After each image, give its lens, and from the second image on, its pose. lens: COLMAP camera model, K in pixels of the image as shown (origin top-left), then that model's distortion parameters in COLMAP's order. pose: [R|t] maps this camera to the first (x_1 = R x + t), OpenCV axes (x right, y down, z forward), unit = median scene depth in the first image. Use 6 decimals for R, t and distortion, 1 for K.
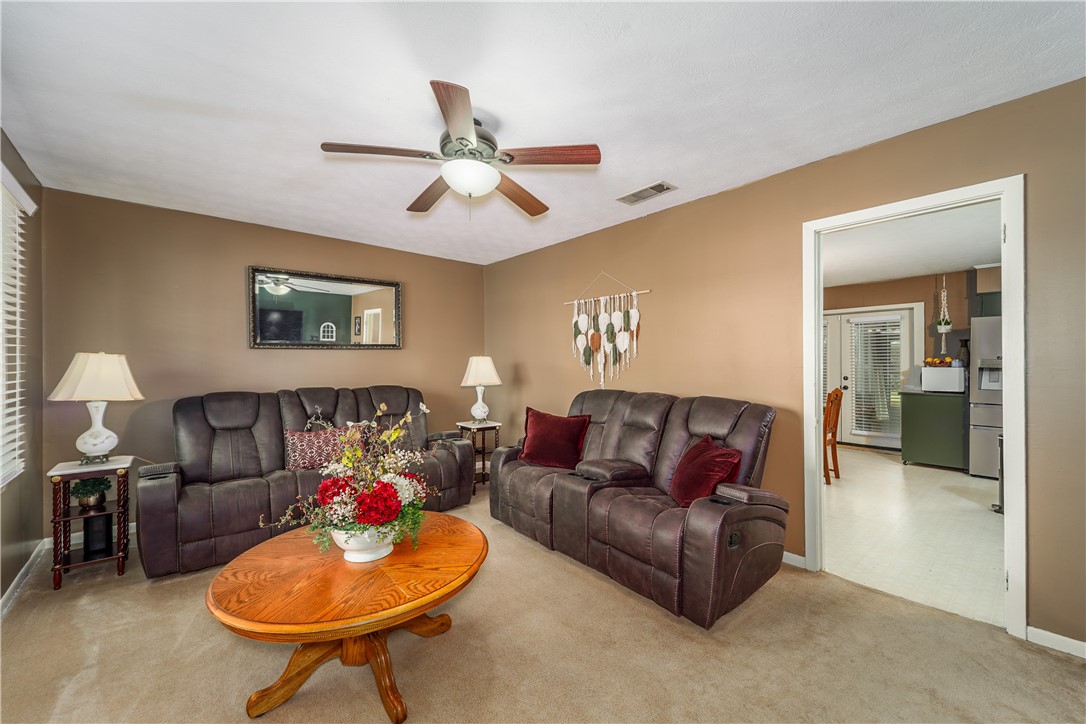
lens RADIAL K [[439.0, 0, 549.7], [0, 439.0, 362.1], [0, 0, 1]] dist [0.002253, 0.000387]
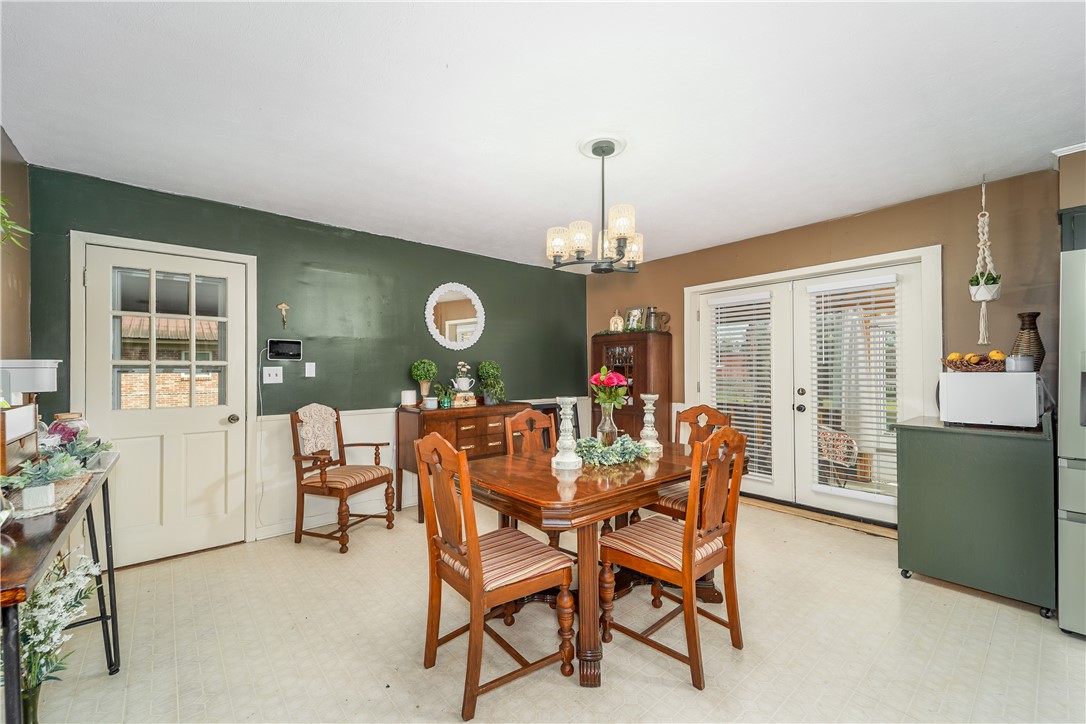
lens RADIAL K [[439.0, 0, 536.6], [0, 439.0, 366.9], [0, 0, 1]] dist [0.002253, 0.000387]
pose [[0.999946, 0.000866, -0.010397, 0.409083], [-0.000978, 0.999941, -0.010853, 0.012246], [0.010387, 0.010863, 0.999887, 0.511629]]
